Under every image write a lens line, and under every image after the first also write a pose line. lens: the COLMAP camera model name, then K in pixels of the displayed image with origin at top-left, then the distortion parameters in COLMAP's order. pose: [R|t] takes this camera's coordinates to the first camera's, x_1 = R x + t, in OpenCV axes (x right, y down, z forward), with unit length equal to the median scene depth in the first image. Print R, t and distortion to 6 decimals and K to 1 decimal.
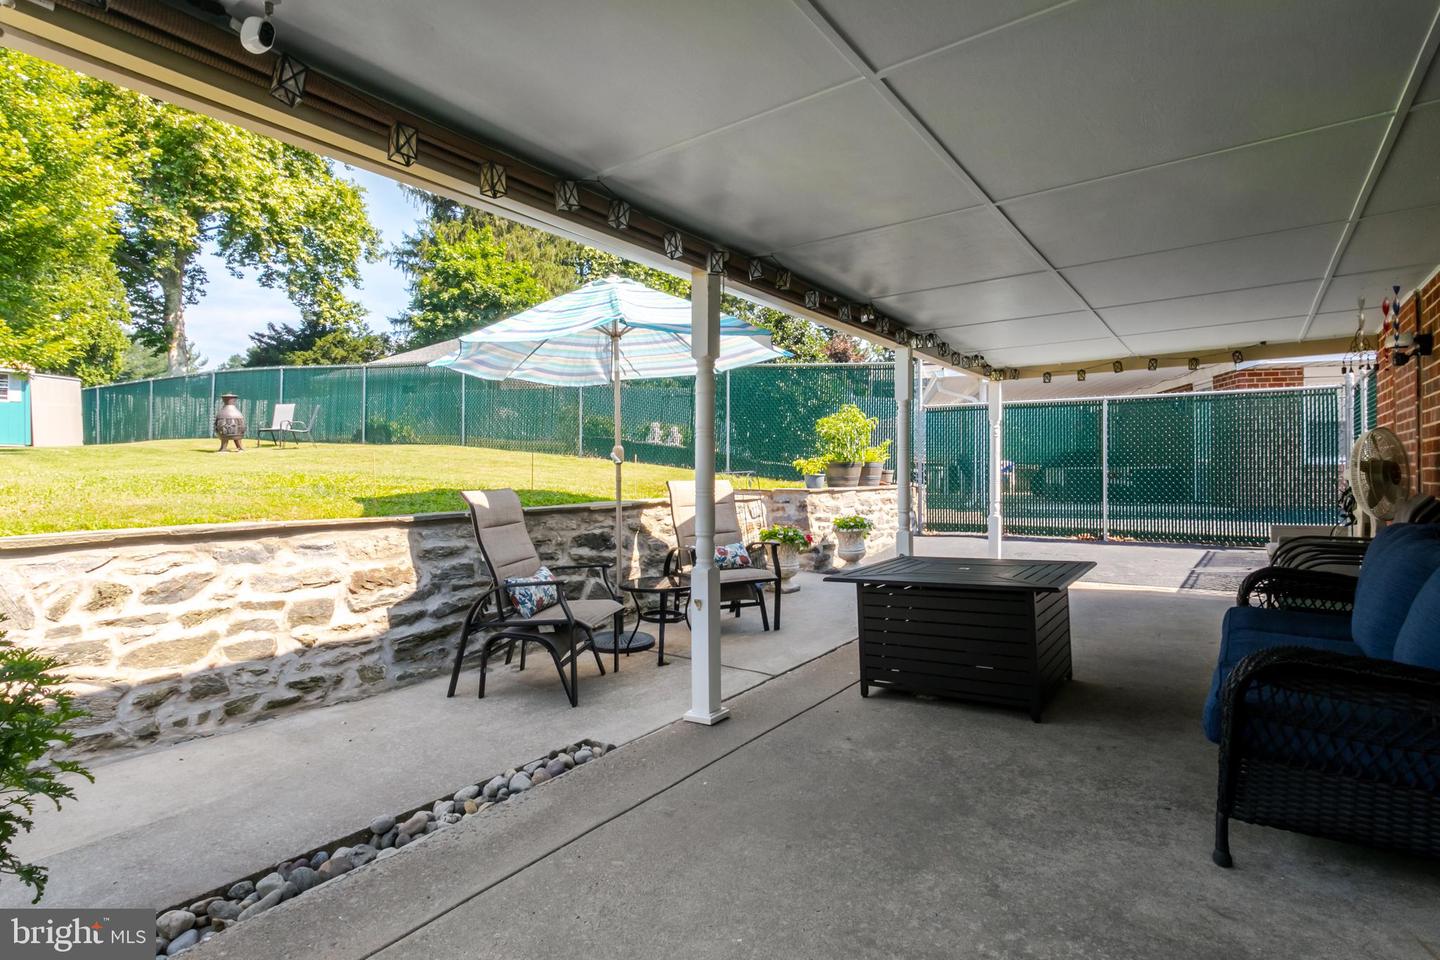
lens RADIAL K [[712.6, 0, 719.7], [0, 712.6, 448.5], [0, 0, 1]] dist [0.003579, 0.000350]
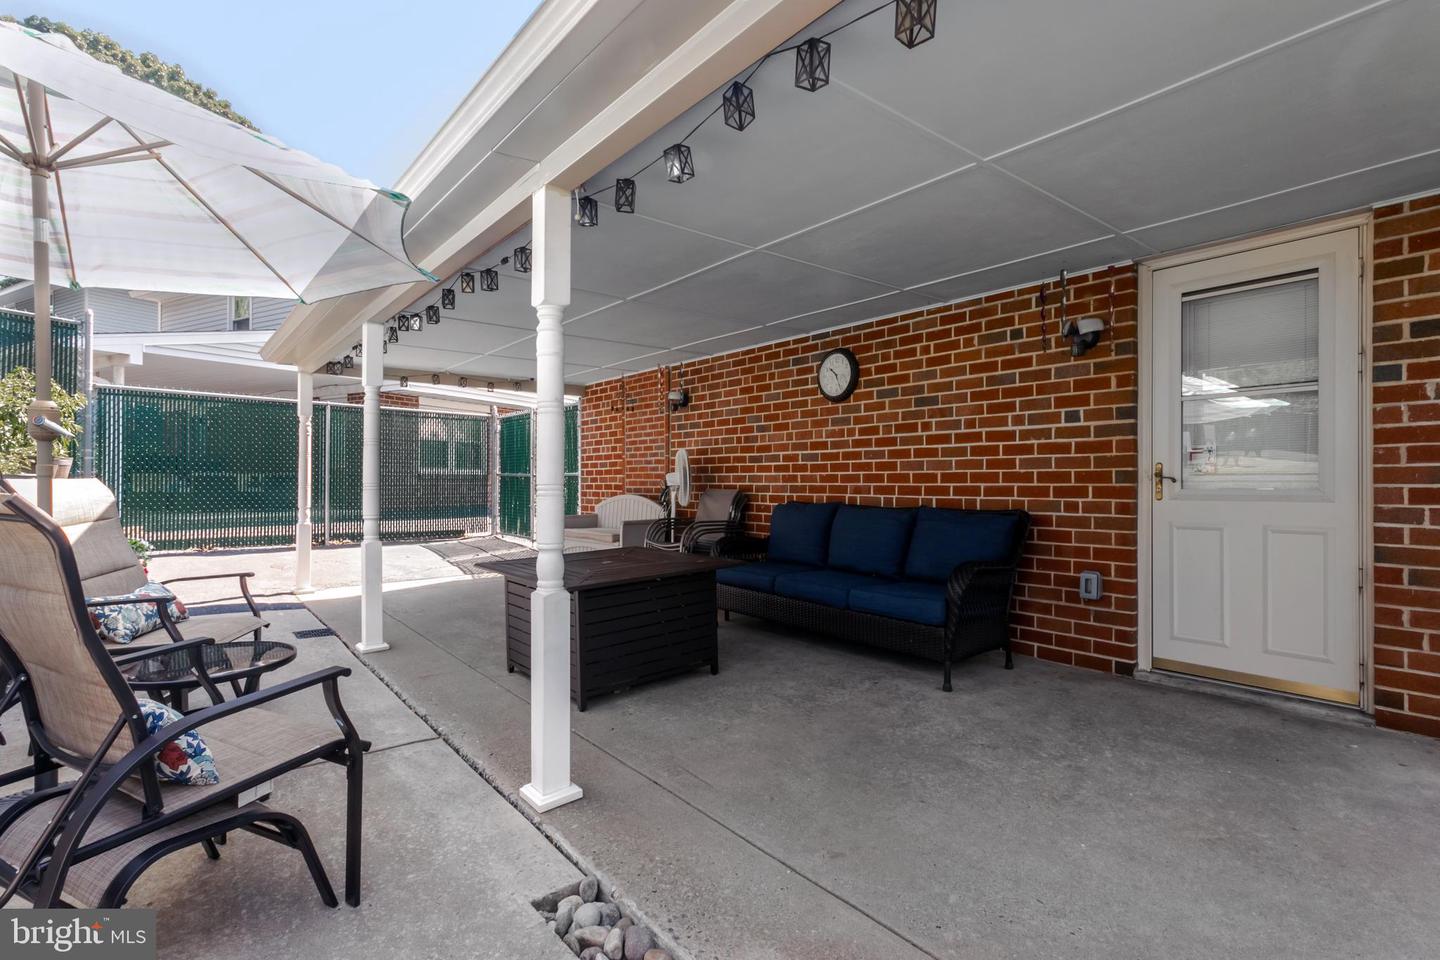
lens RADIAL K [[661.4, 0, 720.0], [0, 661.4, 480.0], [0, 0, 1]] dist [0.001709, 0.000303]
pose [[0.287857, 0.007580, 0.957643, -0.703361], [-0.037282, 0.999299, 0.003297, 0.049375], [-0.956947, -0.036652, 0.287938, 0.734925]]
